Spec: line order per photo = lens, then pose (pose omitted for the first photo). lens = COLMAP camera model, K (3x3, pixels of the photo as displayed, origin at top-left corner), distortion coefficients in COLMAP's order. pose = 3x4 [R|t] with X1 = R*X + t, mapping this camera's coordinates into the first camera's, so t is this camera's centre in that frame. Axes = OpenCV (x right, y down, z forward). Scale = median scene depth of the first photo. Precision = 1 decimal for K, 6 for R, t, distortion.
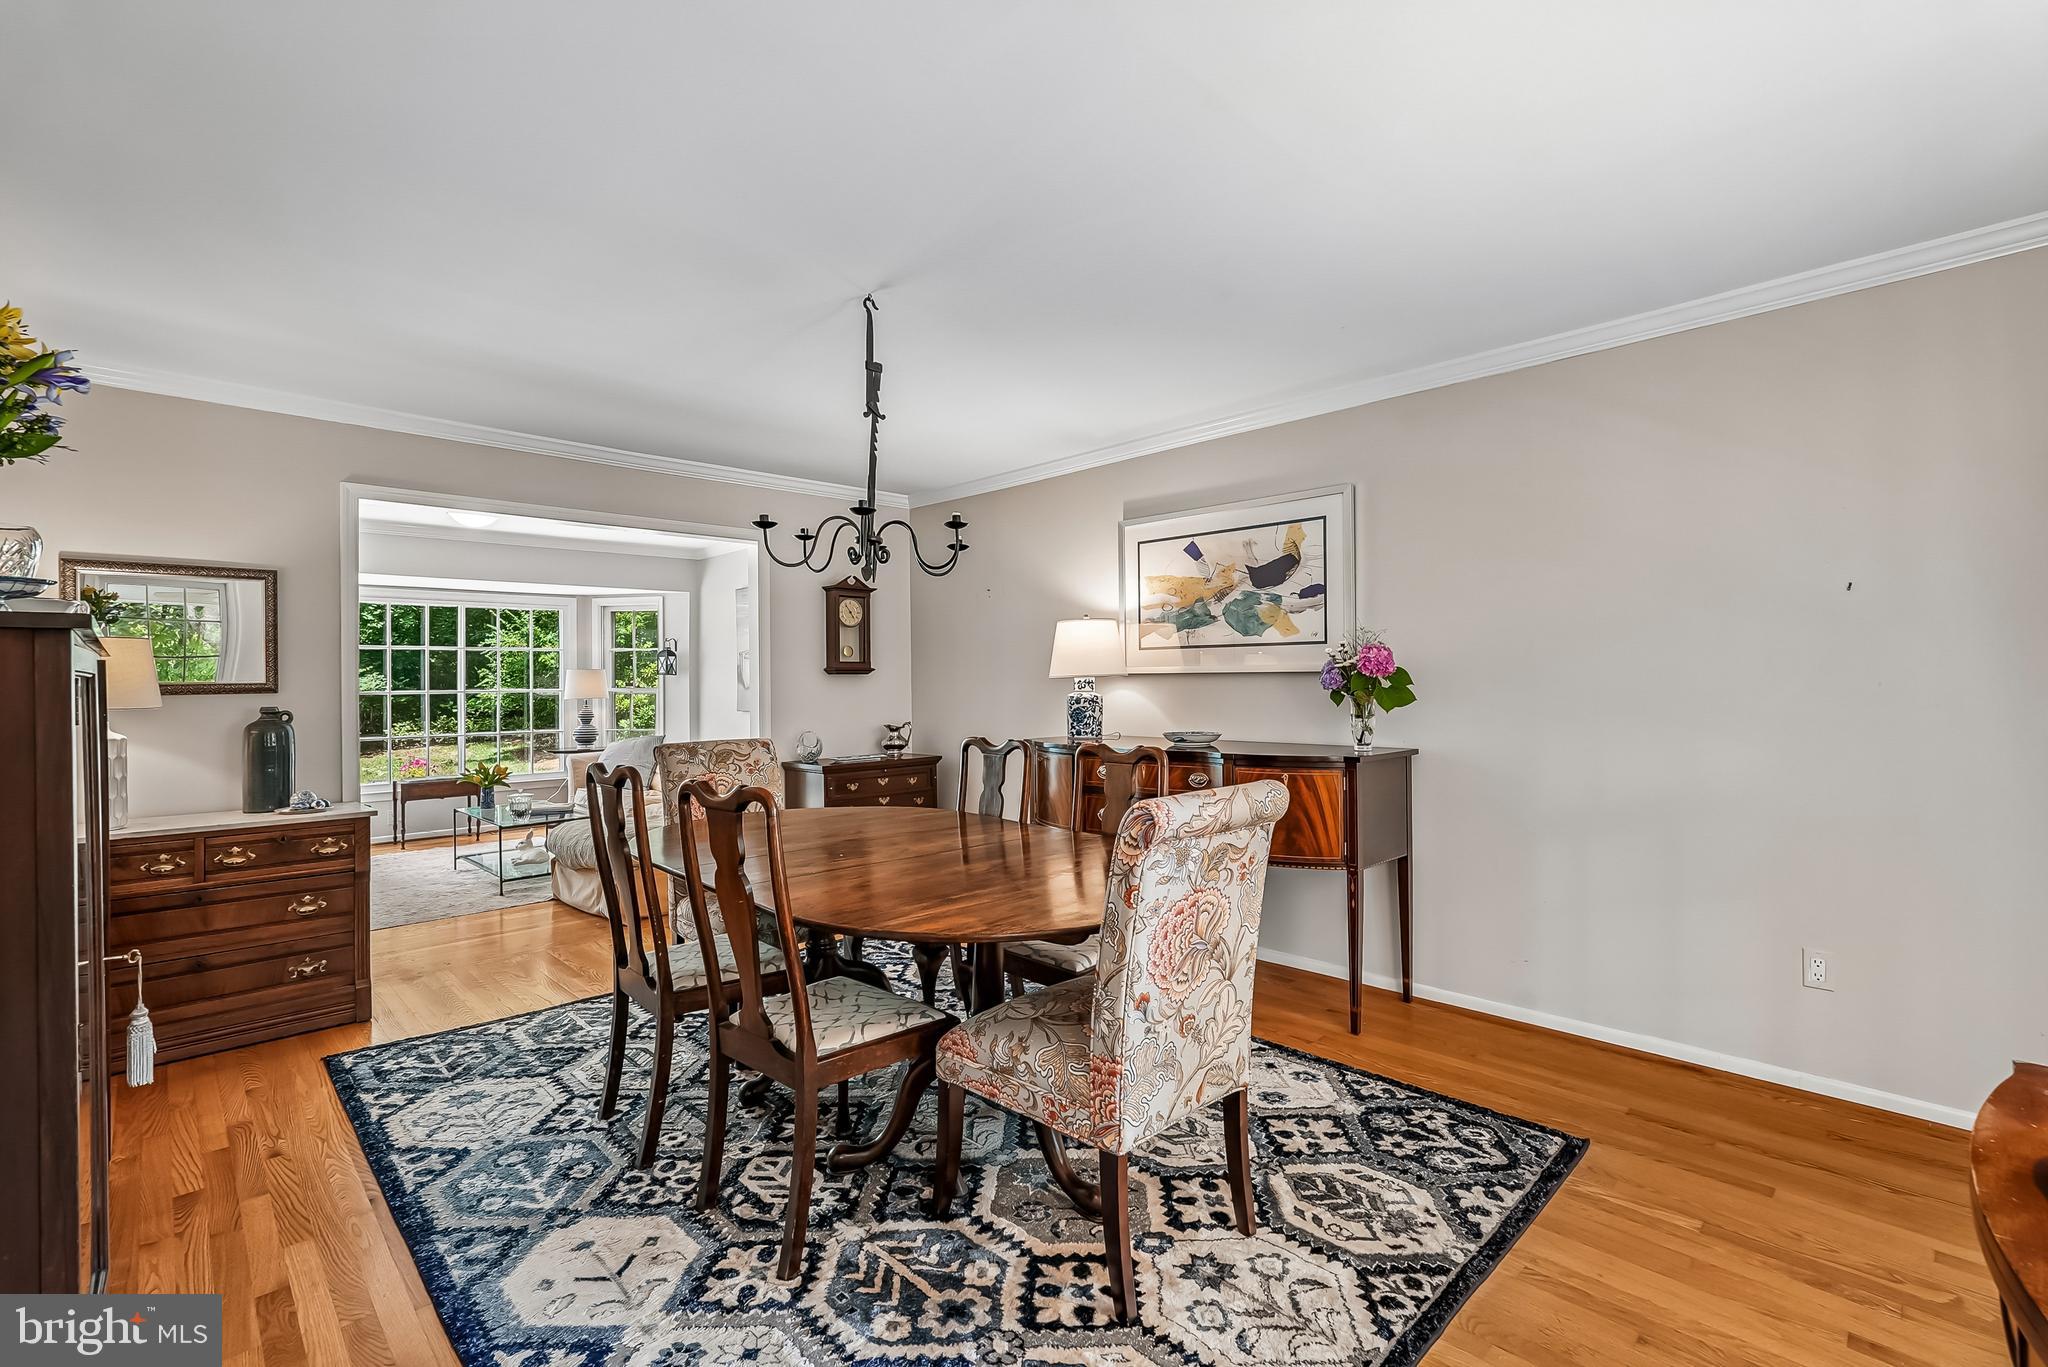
lens RADIAL K [[910.4, 0, 1027.9], [0, 910.4, 678.3], [0, 0, 1]] dist [-0.014046, 0.005745]
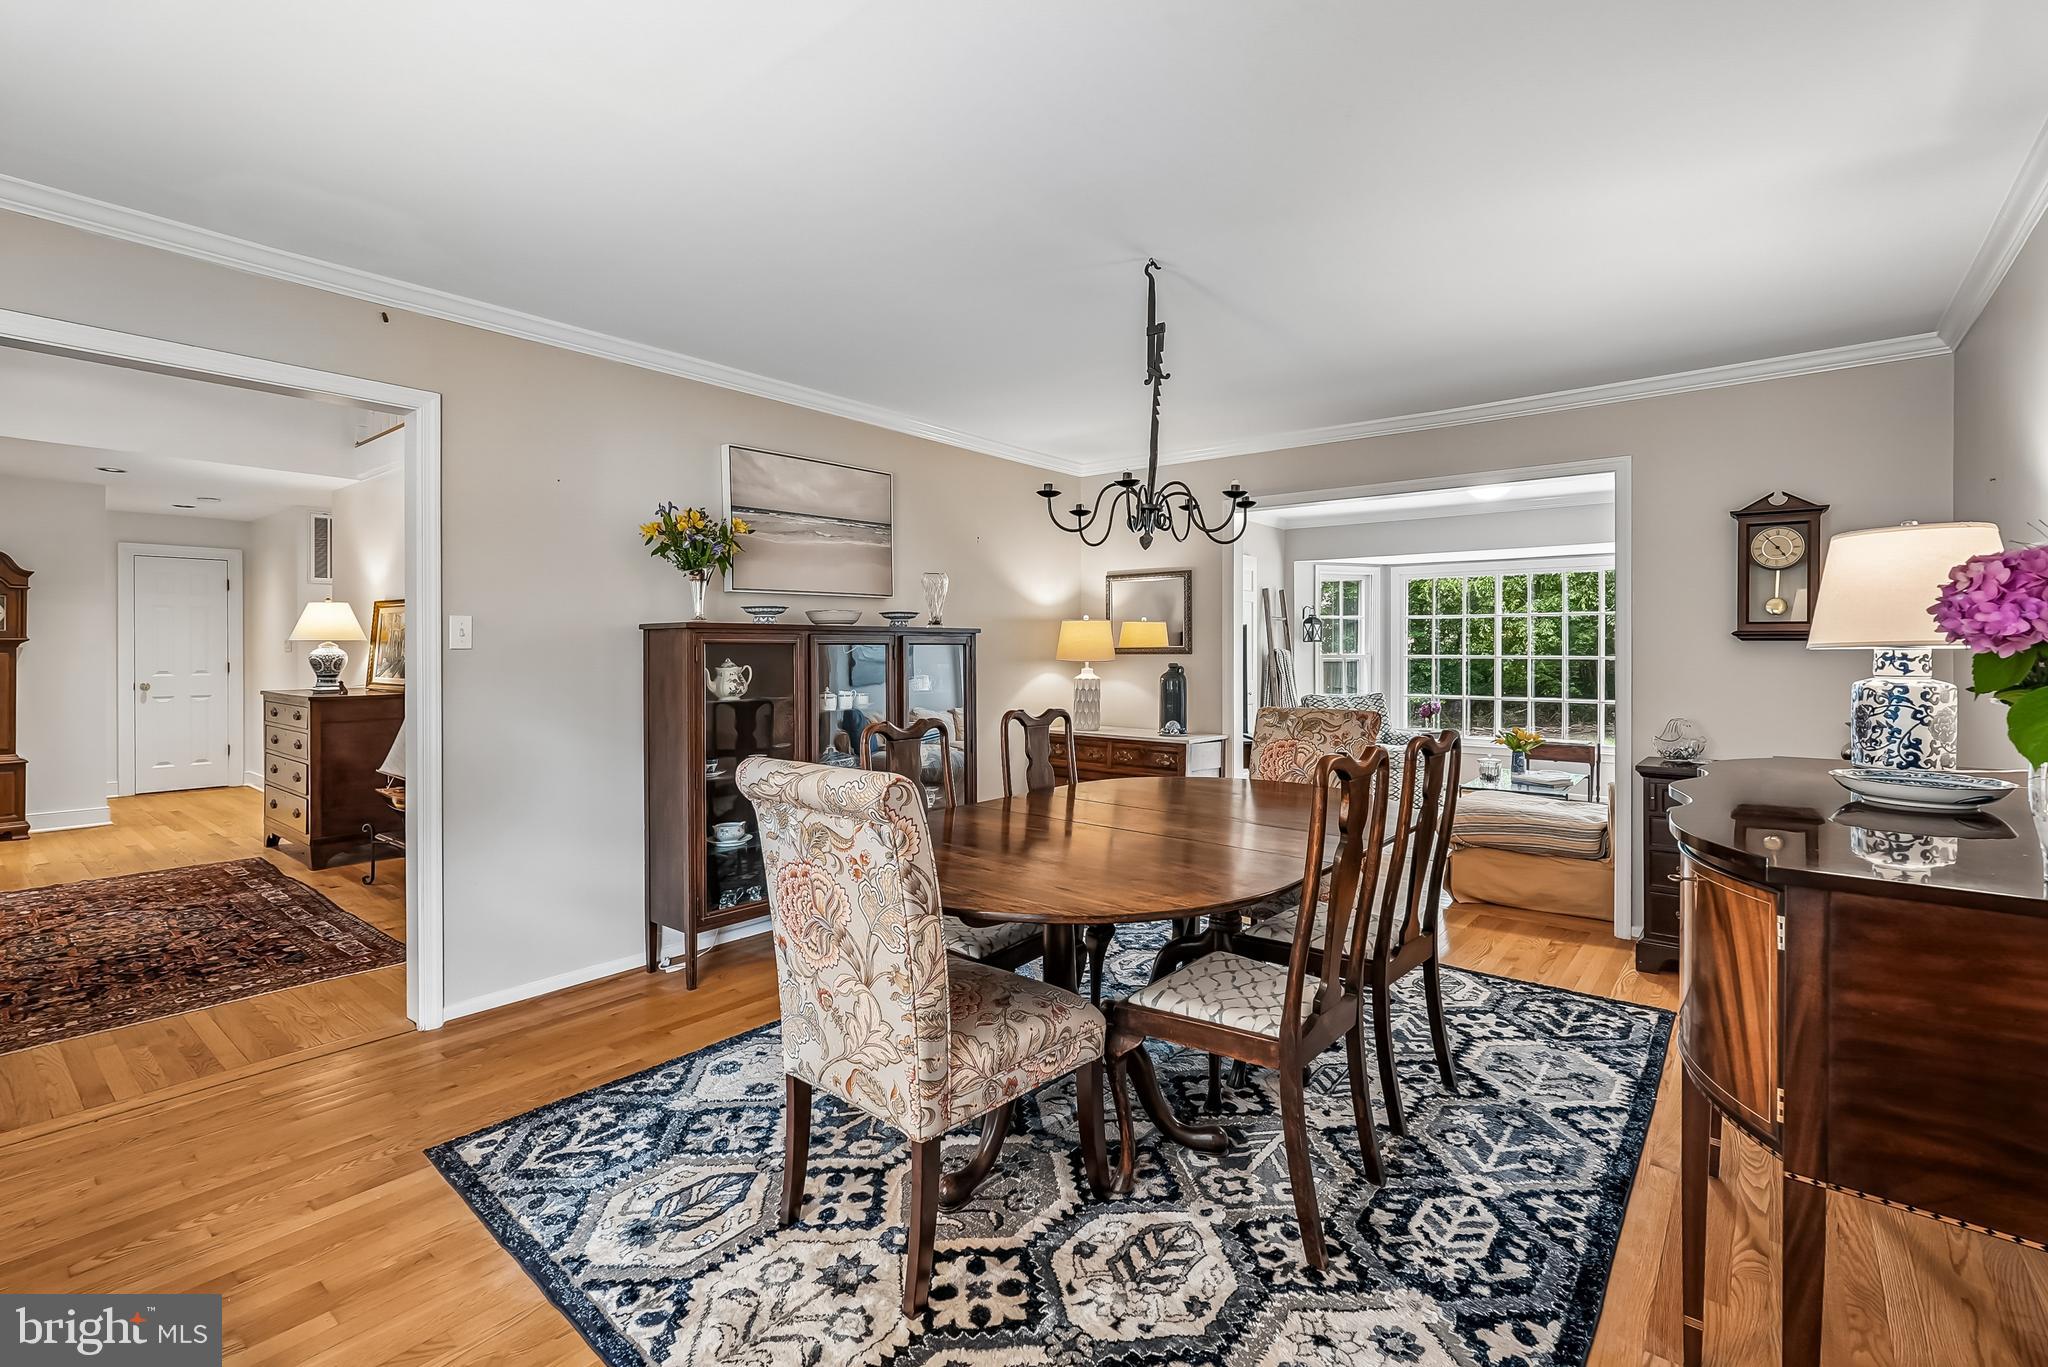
lens RADIAL K [[910.4, 0, 1019.9], [0, 910.4, 656.0], [0, 0, 1]] dist [-0.014046, 0.005745]
pose [[0.103743, 0.015896, -0.994477, 0.564989], [-0.000966, 0.999873, 0.015882, -0.003919], [0.994604, -0.000687, 0.103745, 0.532769]]
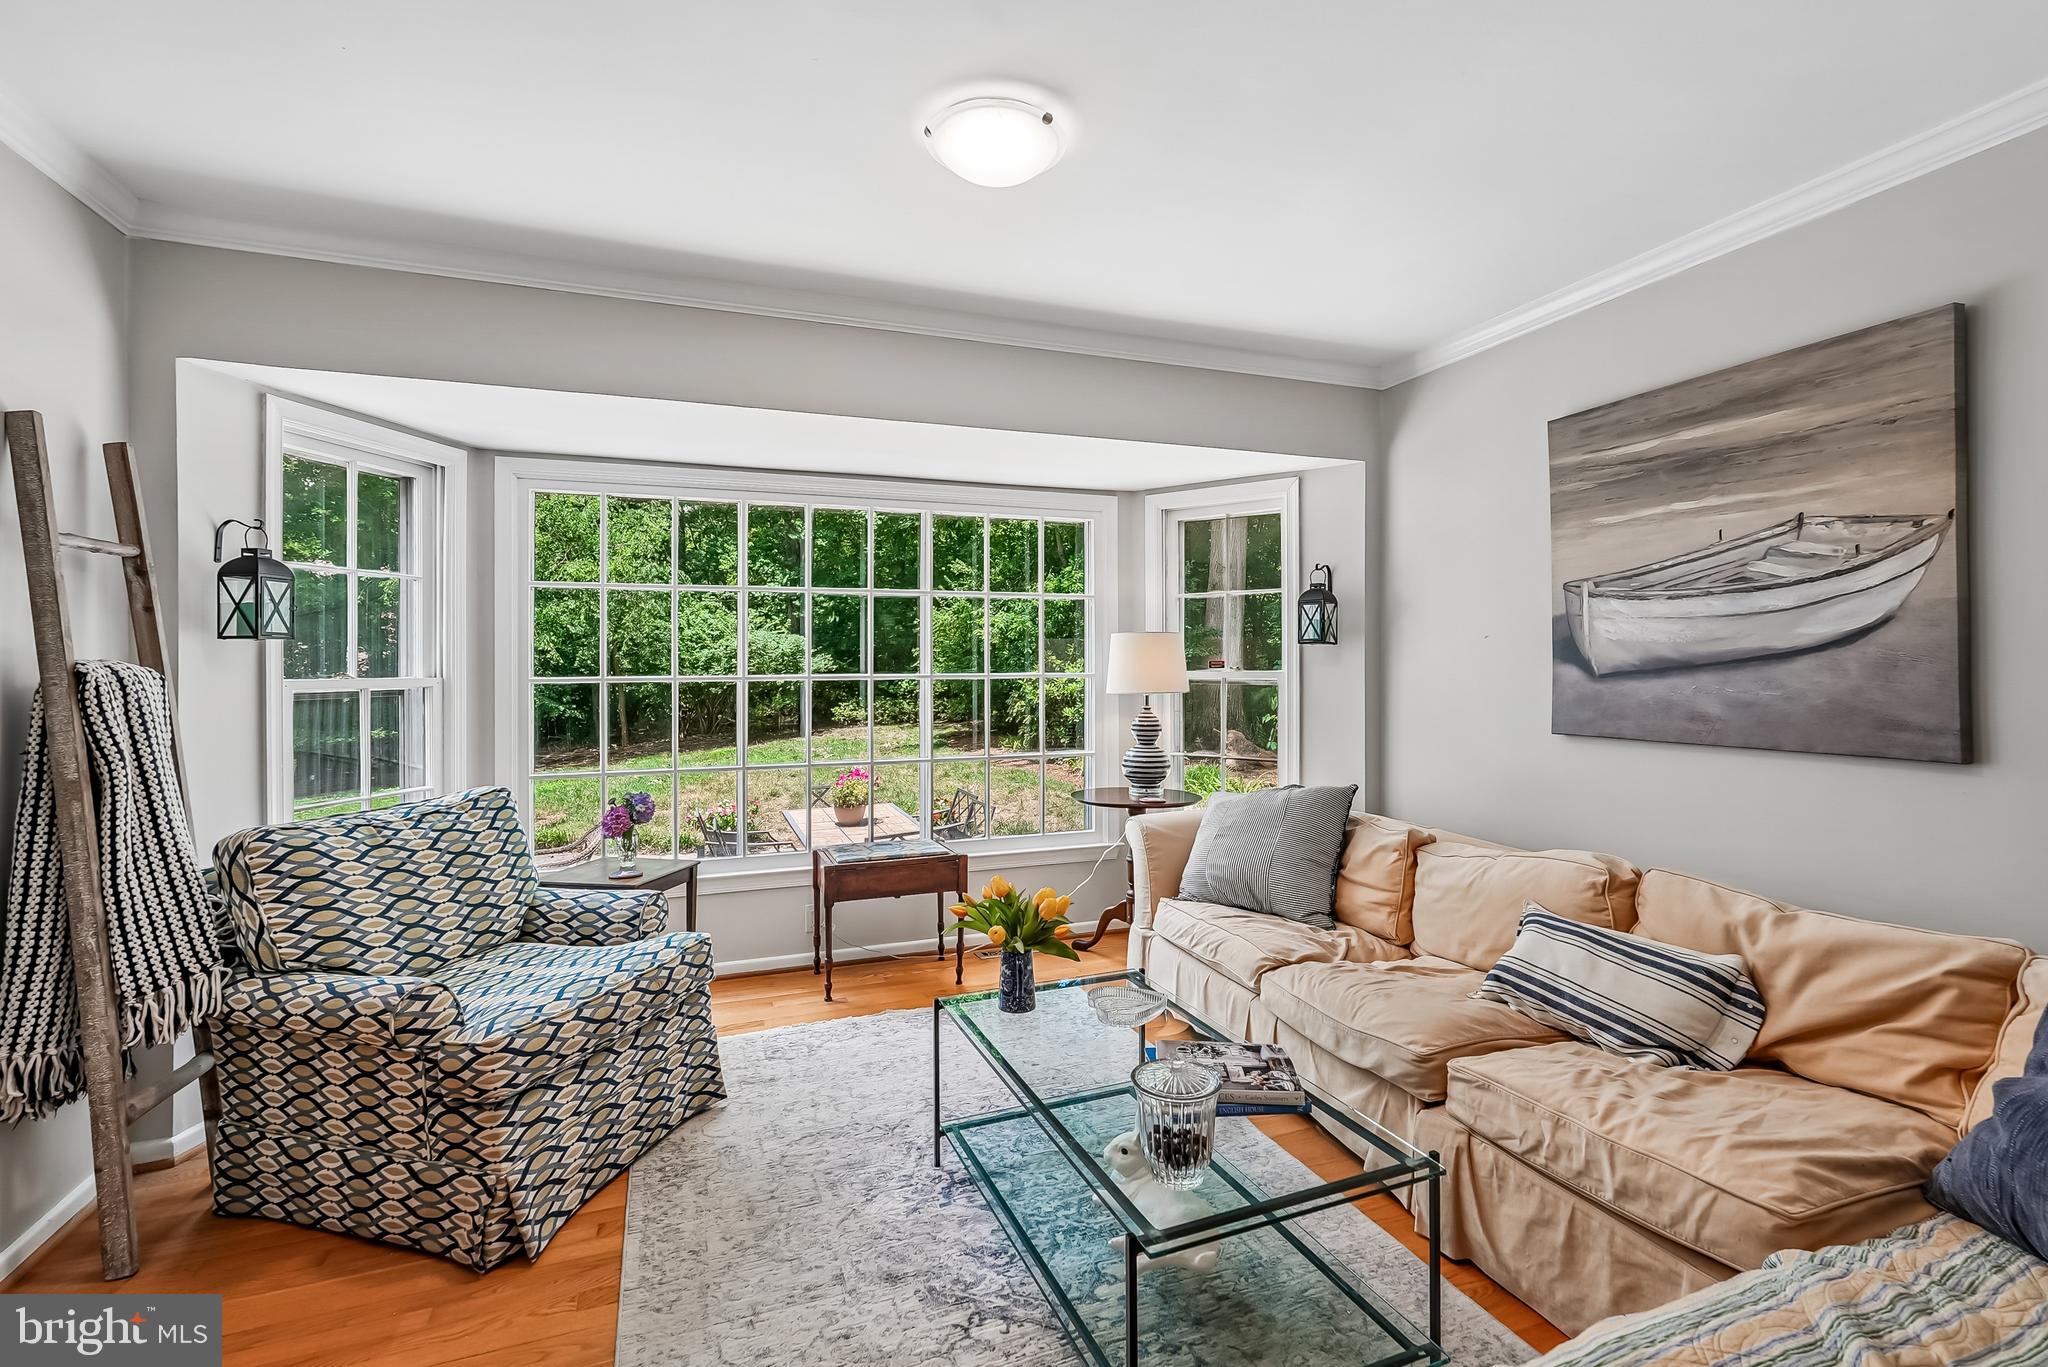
lens RADIAL K [[910.4, 0, 1017.7], [0, 910.4, 657.3], [0, 0, 1]] dist [-0.014046, 0.005745]
pose [[0.912138, 0.002447, -0.409875, -0.710363], [-0.003149, 0.999995, -0.001039, 0.007595], [0.409871, 0.002238, 0.912141, 1.065288]]
